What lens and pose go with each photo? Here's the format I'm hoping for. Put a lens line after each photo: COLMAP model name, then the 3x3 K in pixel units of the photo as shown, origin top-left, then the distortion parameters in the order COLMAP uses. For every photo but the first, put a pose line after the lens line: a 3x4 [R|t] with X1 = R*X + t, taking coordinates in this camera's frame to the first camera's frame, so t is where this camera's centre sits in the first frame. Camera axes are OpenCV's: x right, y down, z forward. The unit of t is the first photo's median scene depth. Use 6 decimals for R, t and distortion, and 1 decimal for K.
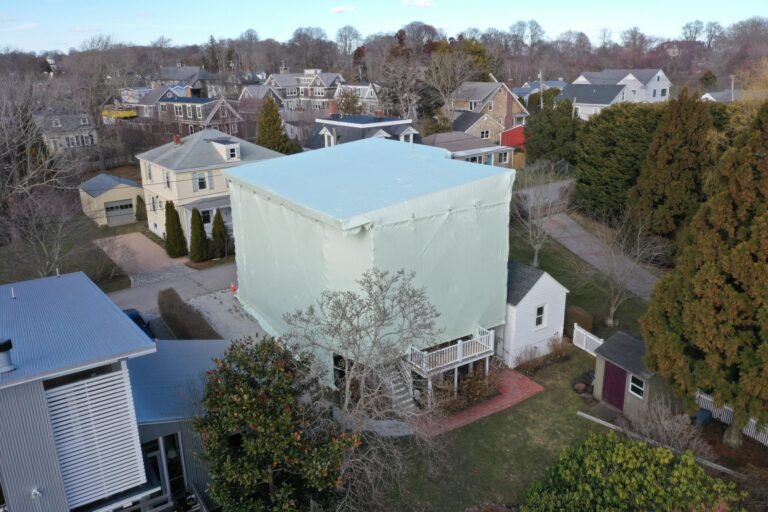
lens RADIAL K [[592.0, 0, 384.0], [0, 592.0, 256.0], [0, 0, 1]] dist [-0.009349, 0.004164]
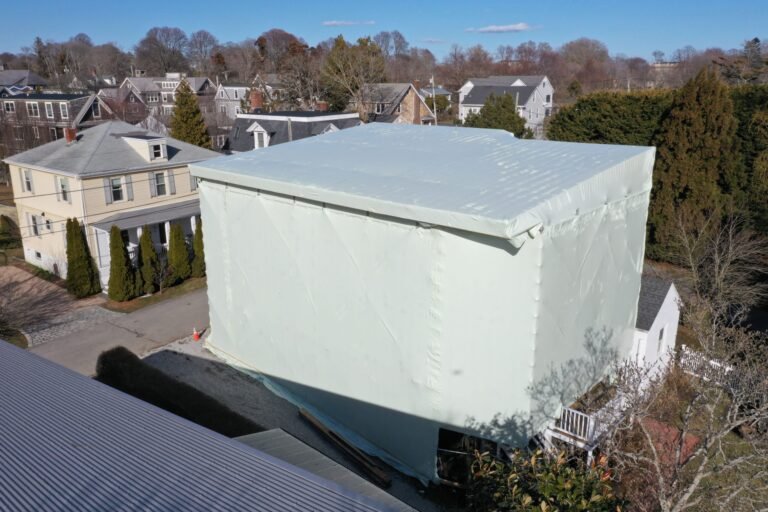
lens RADIAL K [[592.0, 0, 384.0], [0, 592.0, 256.0], [0, 0, 1]] dist [-0.009349, 0.004164]
pose [[0.966541, -0.057594, 0.249964, -0.156958], [0.064317, 0.997752, -0.018806, -0.009512], [-0.248319, 0.034253, 0.968072, 0.195696]]
